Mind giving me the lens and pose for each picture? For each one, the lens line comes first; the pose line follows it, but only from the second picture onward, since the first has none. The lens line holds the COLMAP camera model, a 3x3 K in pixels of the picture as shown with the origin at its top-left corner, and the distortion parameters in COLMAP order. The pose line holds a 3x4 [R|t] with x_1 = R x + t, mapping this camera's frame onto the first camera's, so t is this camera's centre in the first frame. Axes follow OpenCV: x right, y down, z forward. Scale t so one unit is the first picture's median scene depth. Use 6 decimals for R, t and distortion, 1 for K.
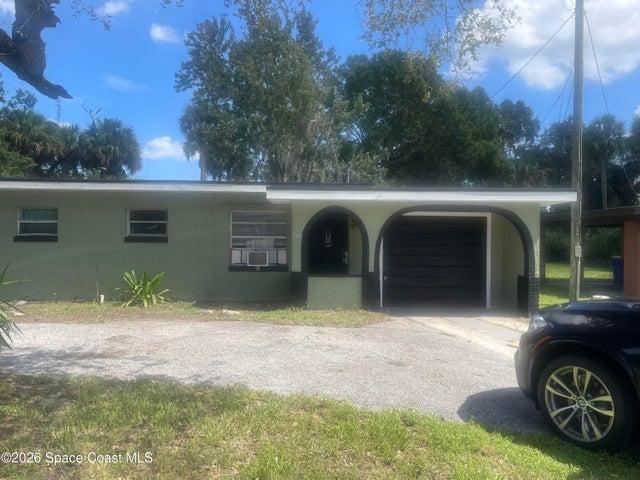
lens RADIAL K [[486.7, 0, 322.8], [0, 486.7, 240.6], [0, 0, 1]] dist [0.087099, -0.123493]
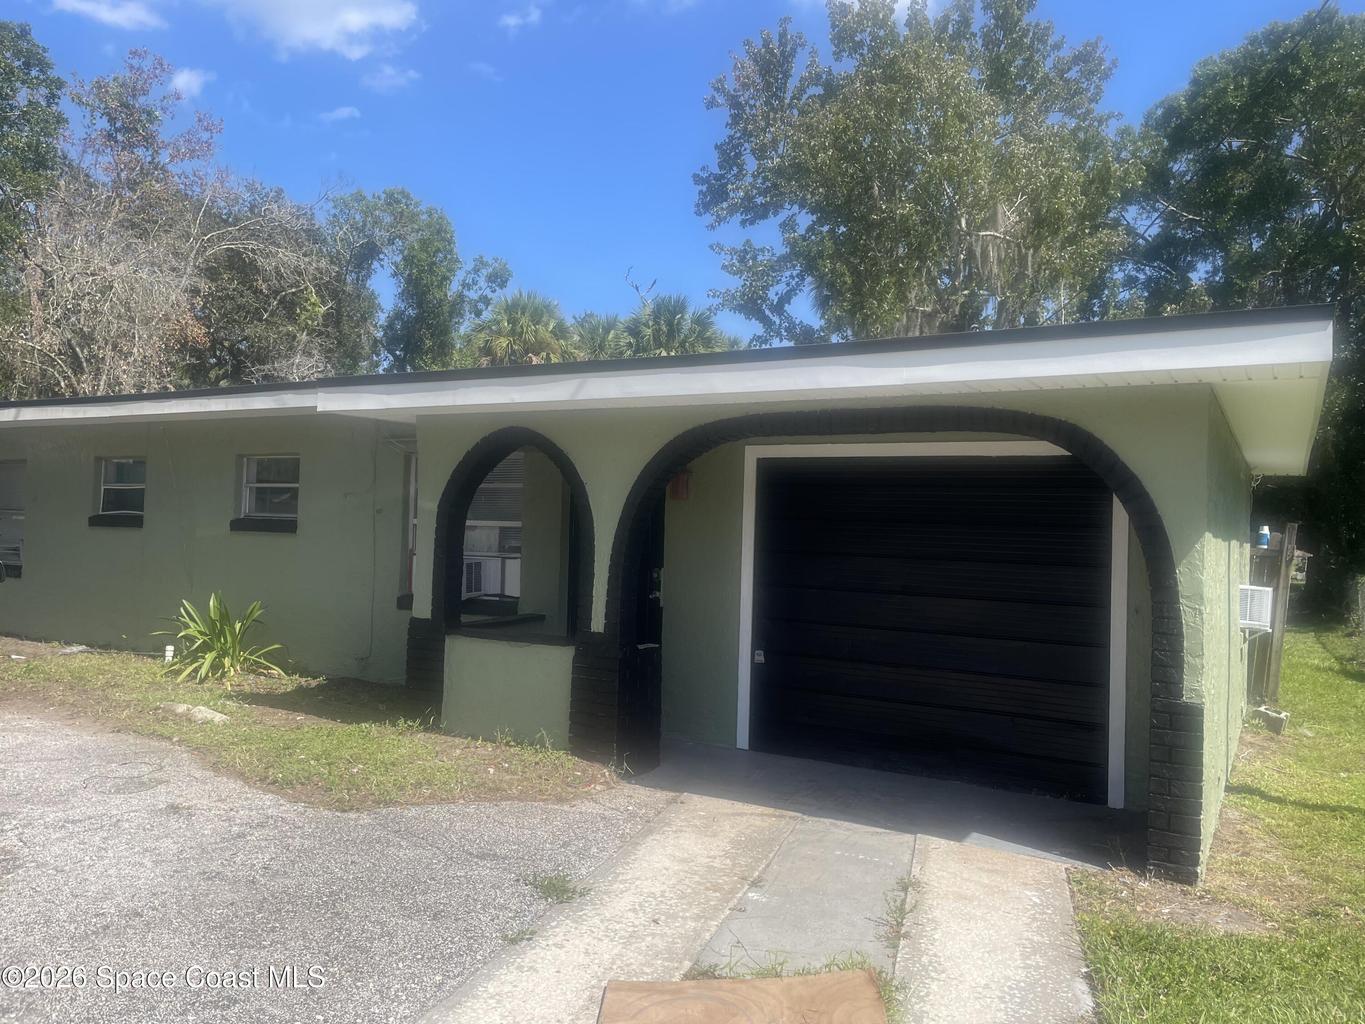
lens RADIAL K [[1038.1, 0, 688.5], [0, 1038.1, 513.2], [0, 0, 1]] dist [0.087099, -0.123493]
pose [[0.851480, 0.005963, -0.524354, 0.475310], [-0.025645, 0.999212, -0.030280, 0.005876], [0.523760, 0.039230, 0.850962, 0.428999]]
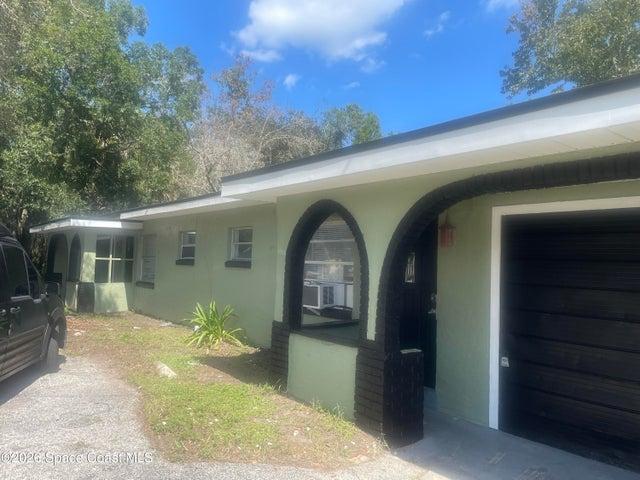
lens RADIAL K [[490.8, 0, 320.0], [0, 490.8, 240.0], [0, 0, 1]] dist [0.068198, -0.086427]
pose [[0.598356, -0.027665, -0.800753, 0.410436], [-0.033171, 0.997692, -0.059256, 0.001716], [0.800544, 0.062018, 0.596057, 0.650665]]
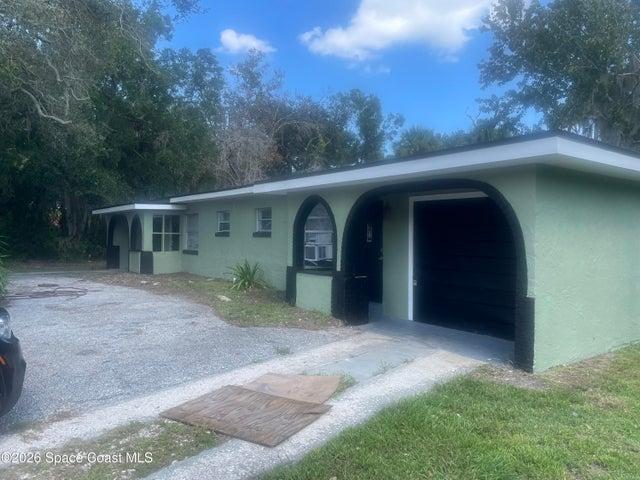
lens RADIAL K [[490.8, 0, 320.0], [0, 490.8, 240.0], [0, 0, 1]] dist [0.068198, -0.086427]
pose [[0.573334, 0.005025, -0.819306, 0.729719], [-0.009037, 0.999959, -0.000192, 0.011051], [0.819272, 0.007514, 0.573356, 0.462058]]
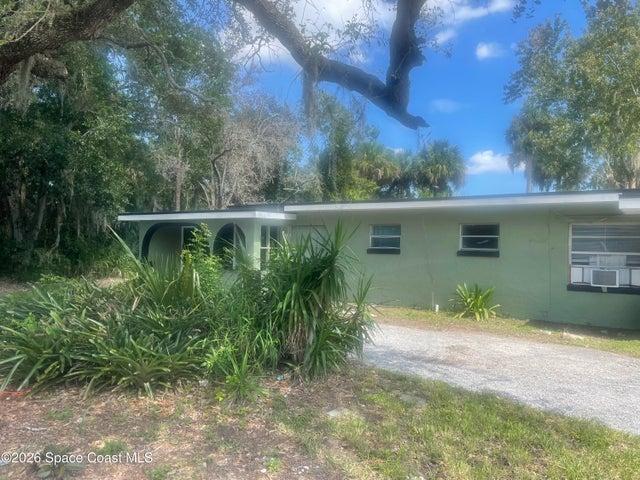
lens RADIAL K [[486.7, 0, 322.8], [0, 486.7, 240.6], [0, 0, 1]] dist [0.087099, -0.123493]
pose [[0.807551, 0.001639, -0.589796, -0.020054], [-0.018267, 0.999586, -0.022232, -0.000913], [0.589515, 0.028727, 0.807247, -0.009341]]
